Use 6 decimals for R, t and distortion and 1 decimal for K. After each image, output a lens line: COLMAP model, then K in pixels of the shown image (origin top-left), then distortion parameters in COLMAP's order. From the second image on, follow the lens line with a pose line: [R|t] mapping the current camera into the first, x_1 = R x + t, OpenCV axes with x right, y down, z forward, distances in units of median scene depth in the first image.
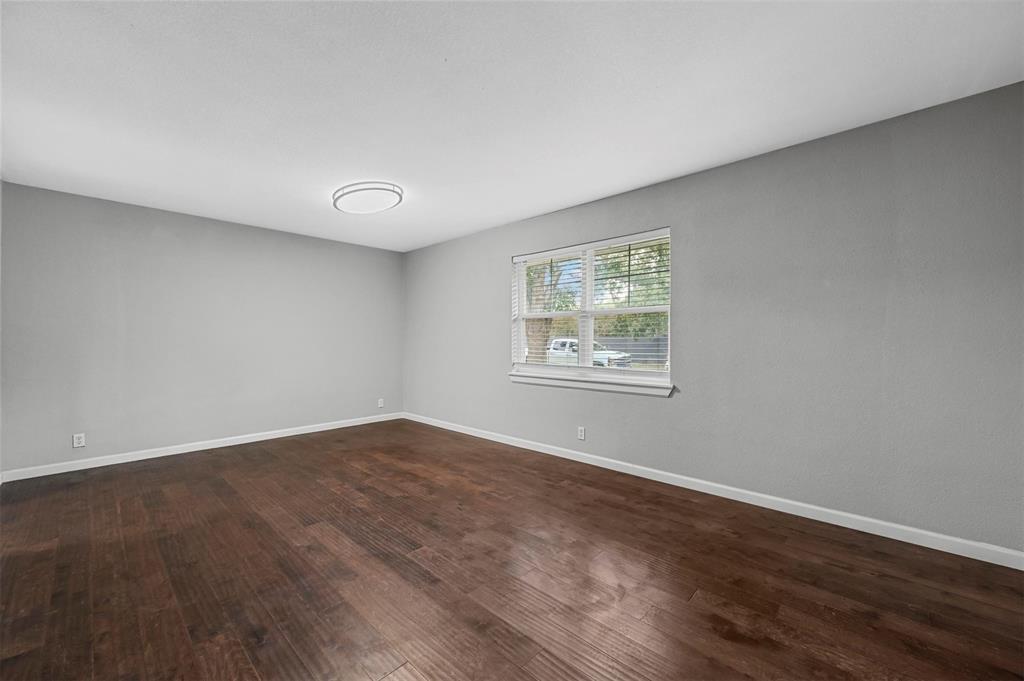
lens RADIAL K [[404.2, 0, 513.6], [0, 404.2, 340.1], [0, 0, 1]] dist [-0.002106, 0.000636]
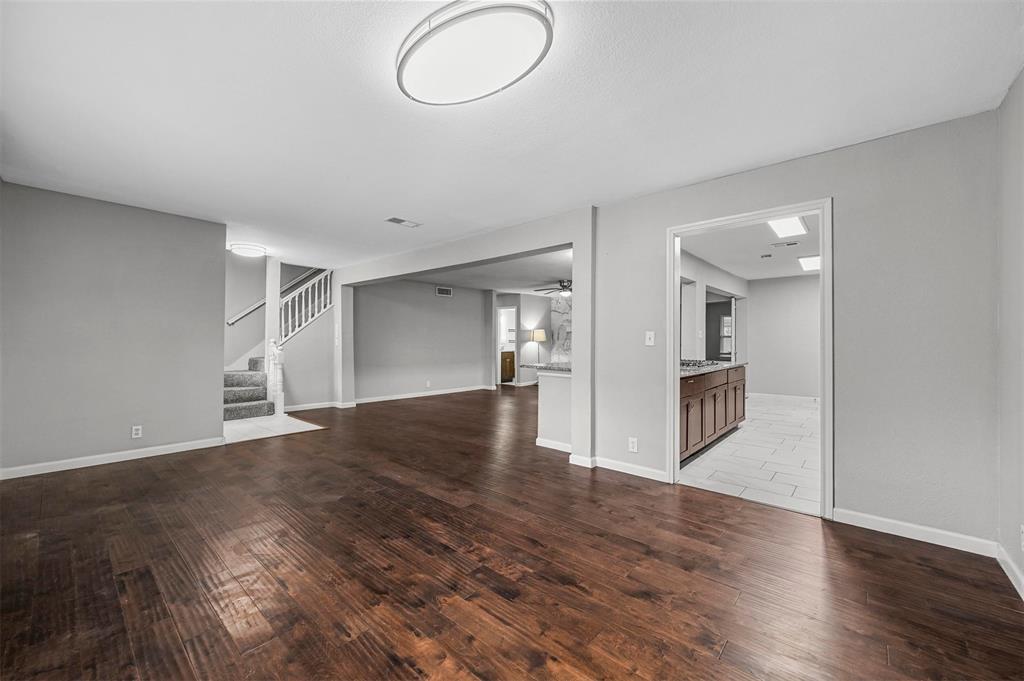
lens RADIAL K [[404.2, 0, 519.4], [0, 404.2, 342.3], [0, 0, 1]] dist [-0.002106, 0.000636]
pose [[-0.998930, -0.003046, -0.046139, -0.522469], [-0.003021, 0.999995, -0.000628, 0.000175], [0.046141, -0.000488, -0.998935, 1.918942]]
